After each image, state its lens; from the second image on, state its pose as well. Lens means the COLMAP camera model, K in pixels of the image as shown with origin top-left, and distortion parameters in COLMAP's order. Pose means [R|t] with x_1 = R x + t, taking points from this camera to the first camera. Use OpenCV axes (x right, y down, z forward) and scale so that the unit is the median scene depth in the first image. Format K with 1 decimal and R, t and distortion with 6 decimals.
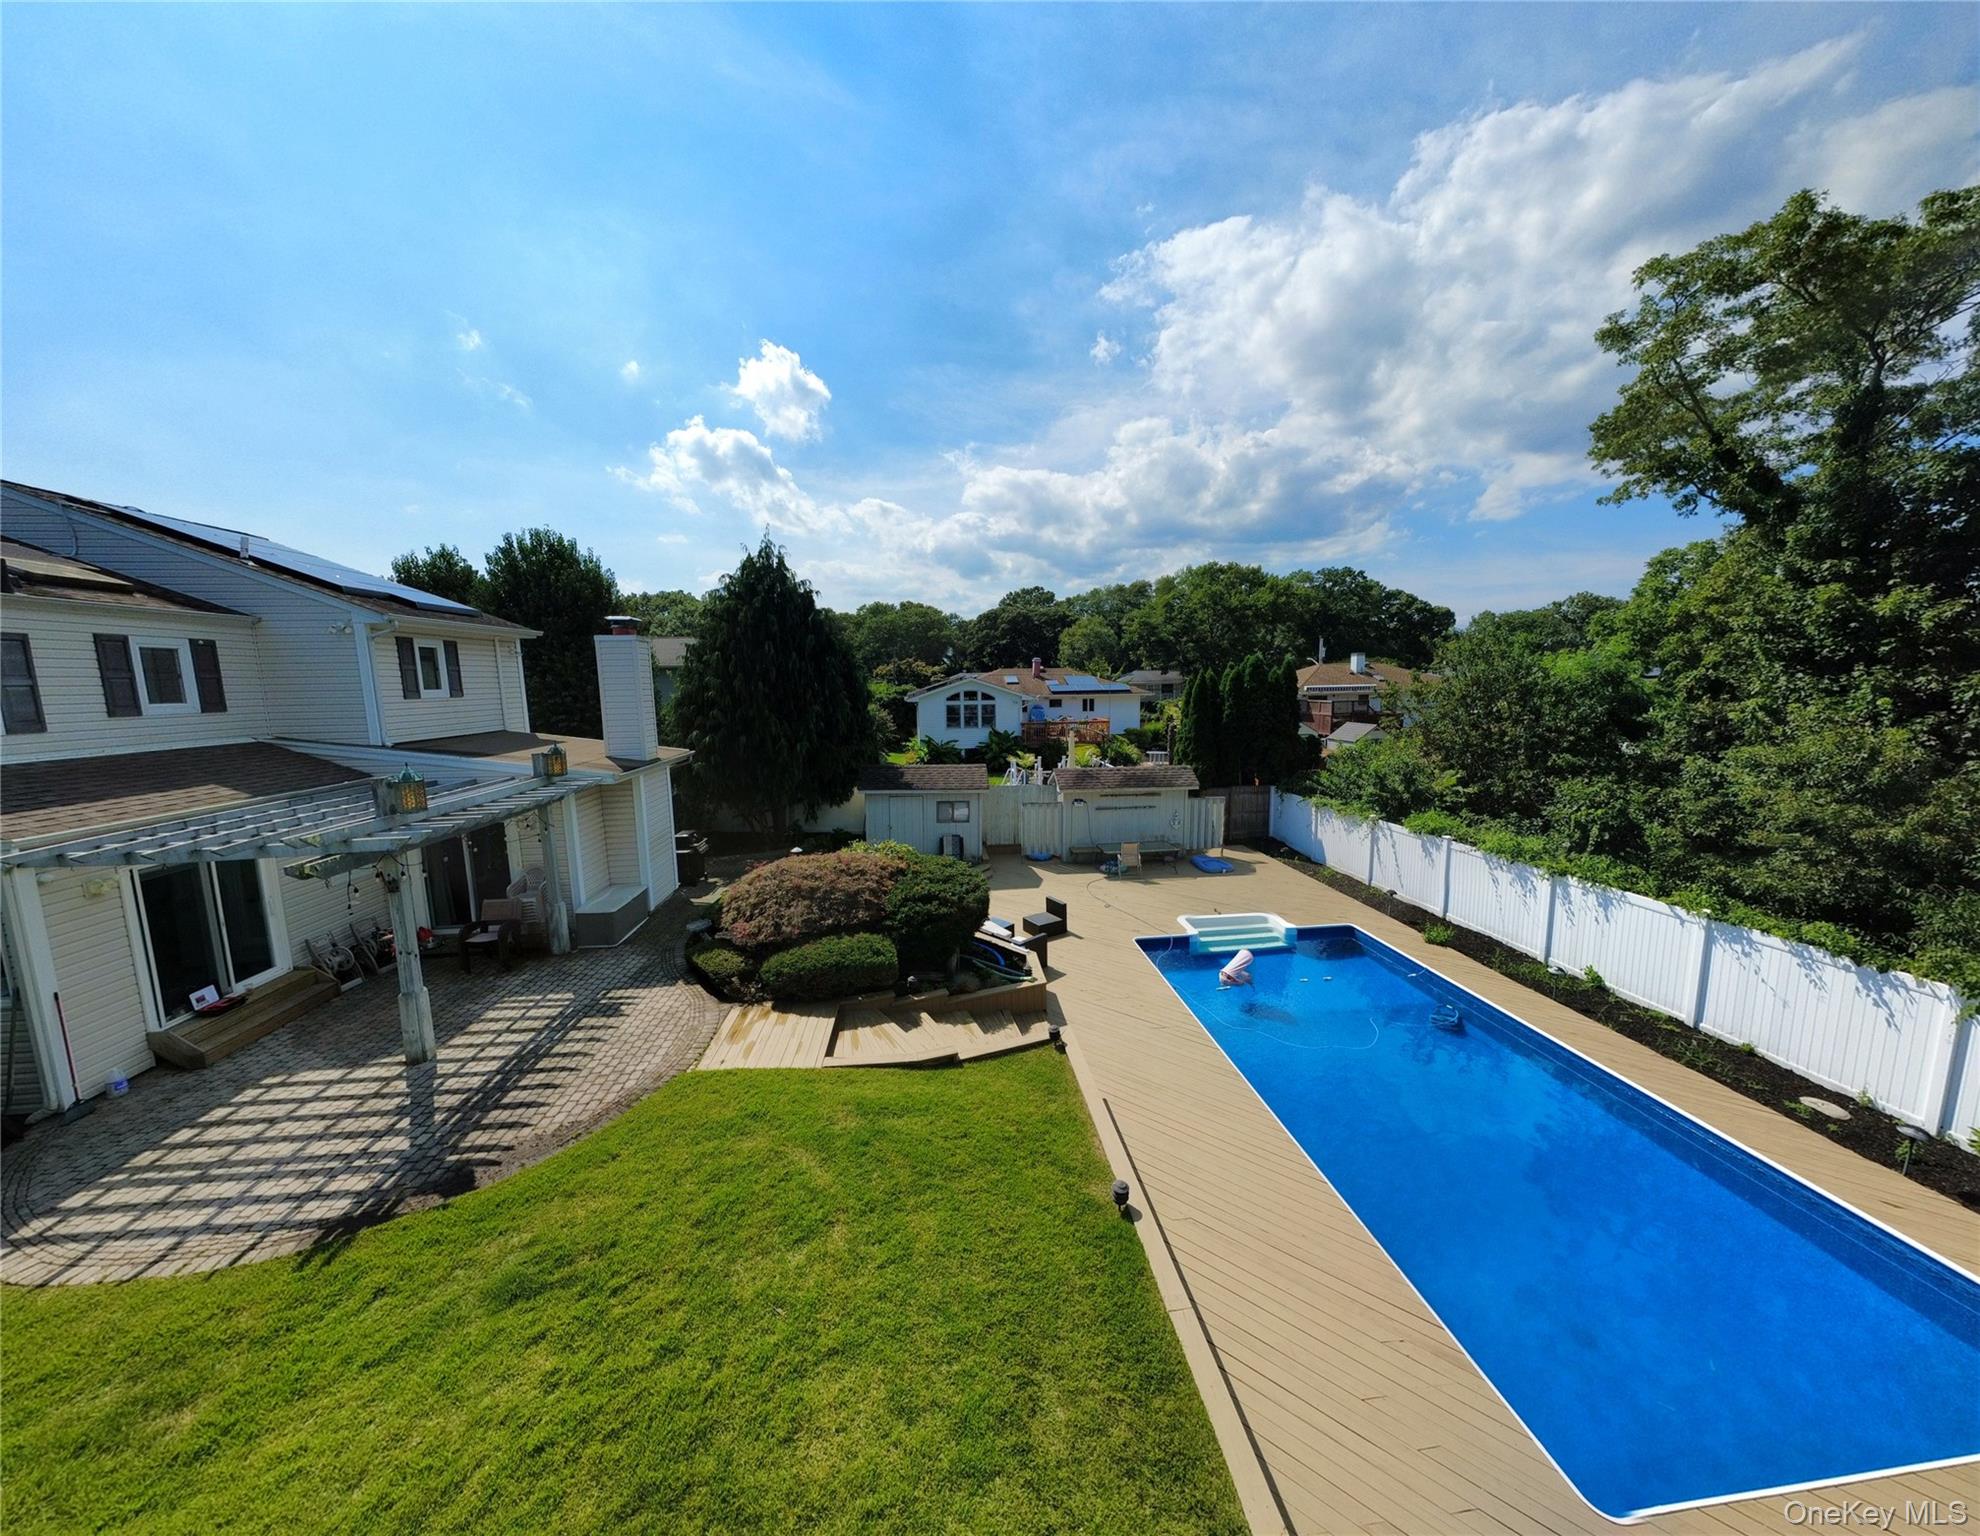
lens RADIAL K [[676.9, 0, 990.0], [0, 676.9, 768.0], [0, 0, 1]] dist [-0.004641, 0.000037]
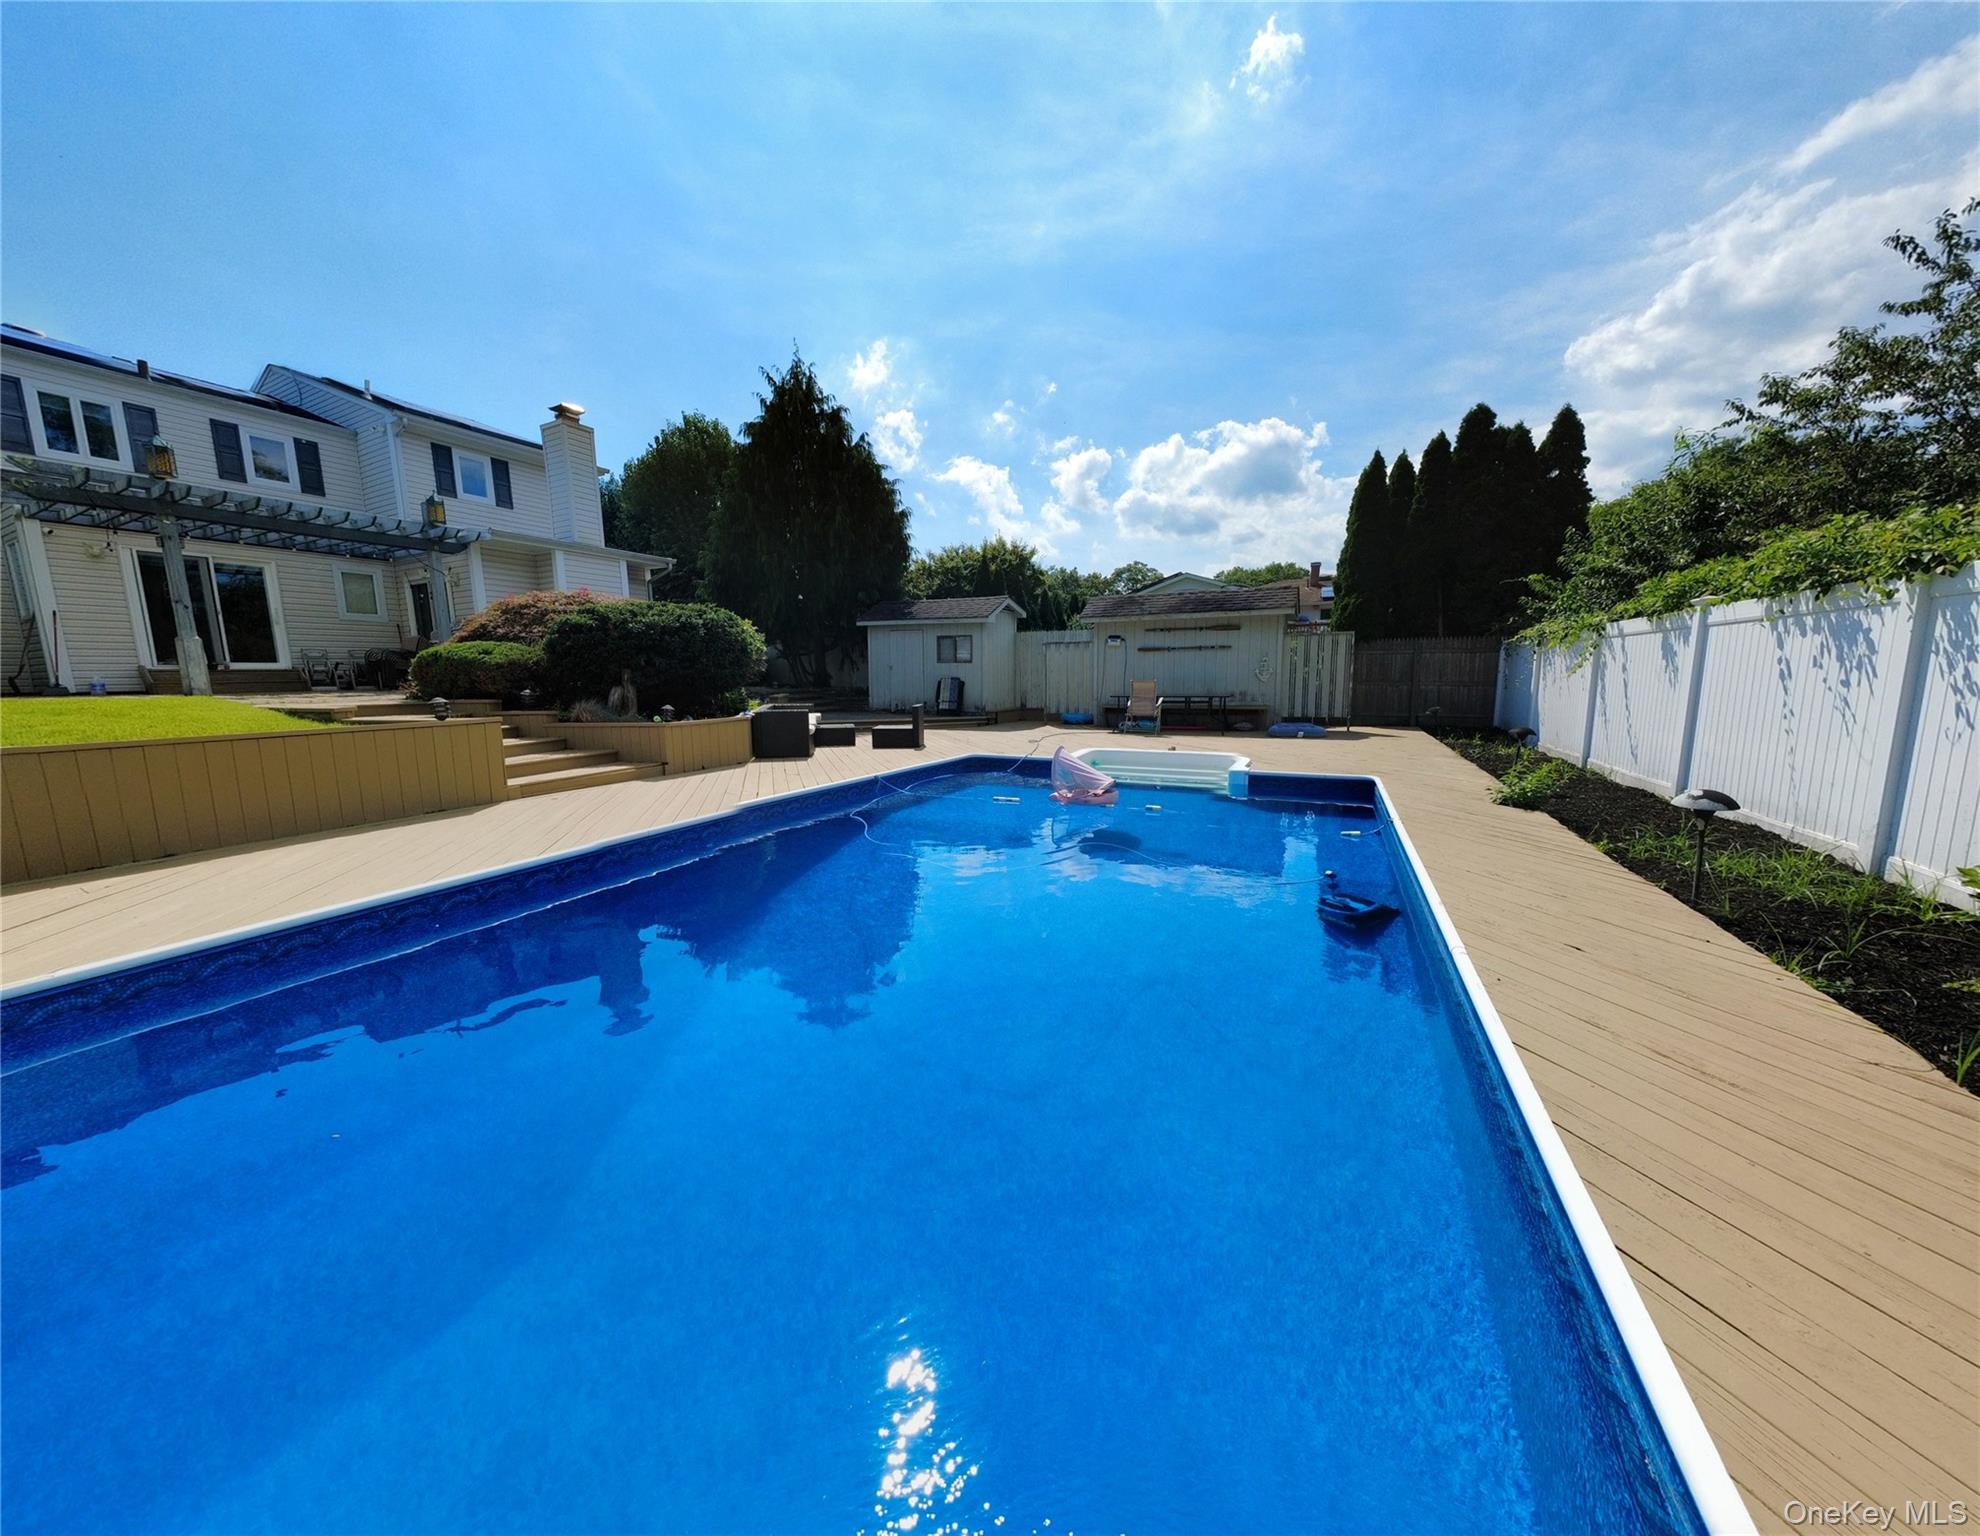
lens RADIAL K [[674.9, 0, 964.7], [0, 674.9, 766.0], [0, 0, 1]] dist [-0.000573, -0.000121]
pose [[0.833073, 0.085607, -0.546499, 0.663020], [-0.074454, 0.996315, 0.042573, 0.272136], [0.548130, 0.005223, 0.836377, 0.508241]]
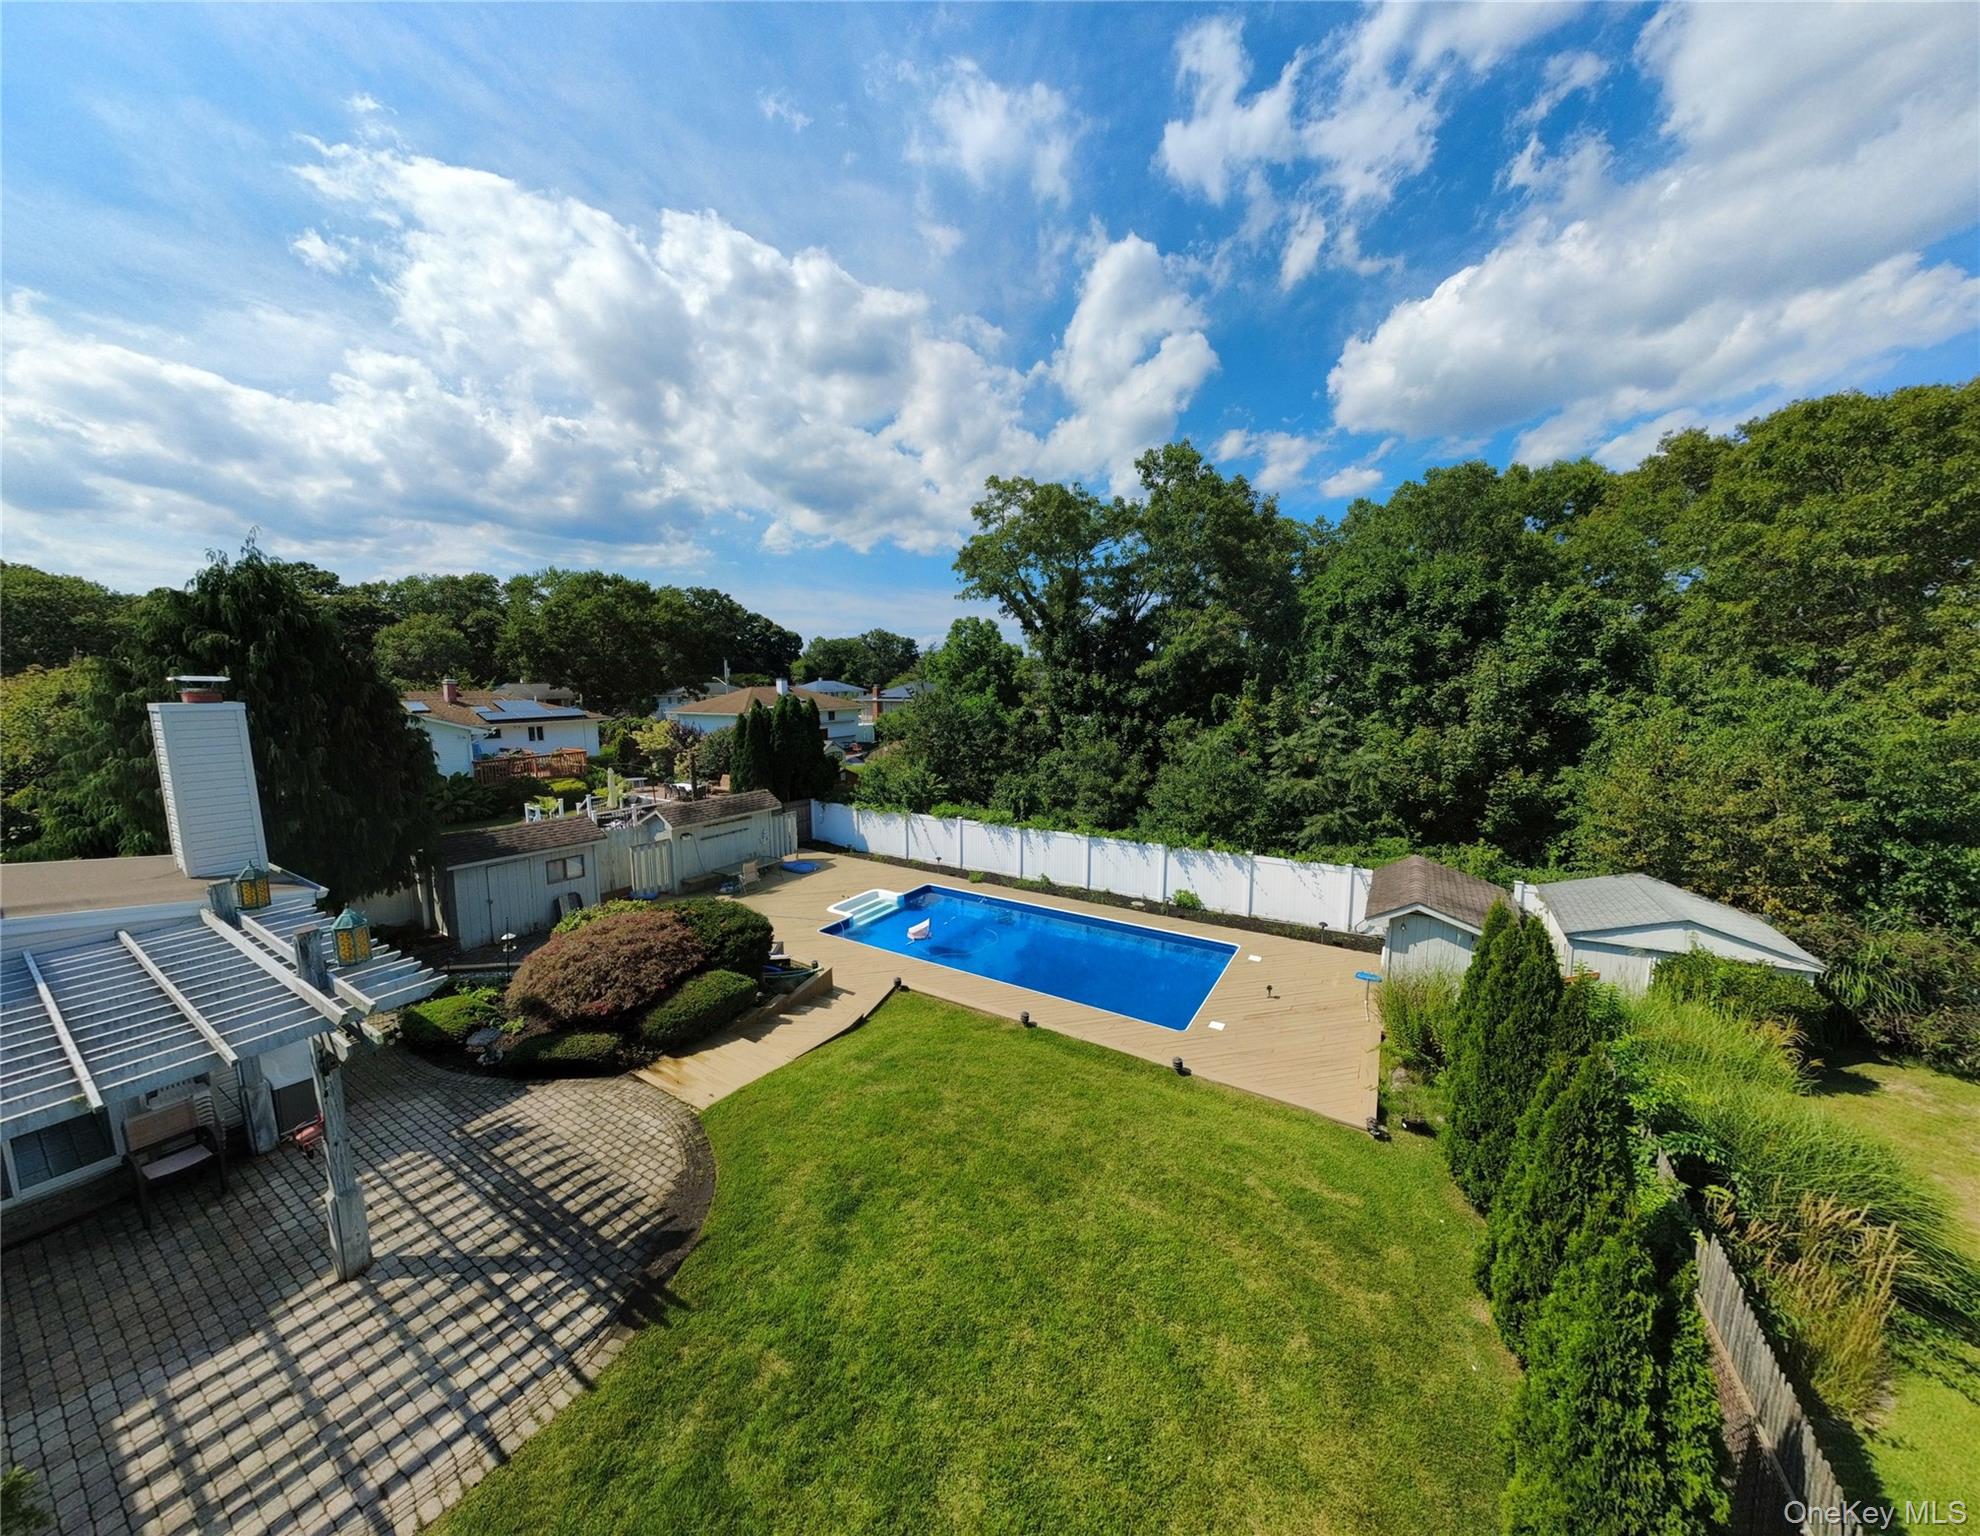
lens RADIAL K [[676.9, 0, 990.0], [0, 676.9, 768.0], [0, 0, 1]] dist [-0.004641, 0.000037]
pose [[0.618376, -0.087930, 0.780948, -0.656648], [0.094728, 0.994815, 0.037002, -0.085073], [-0.780152, 0.051097, 0.623499, -0.087285]]
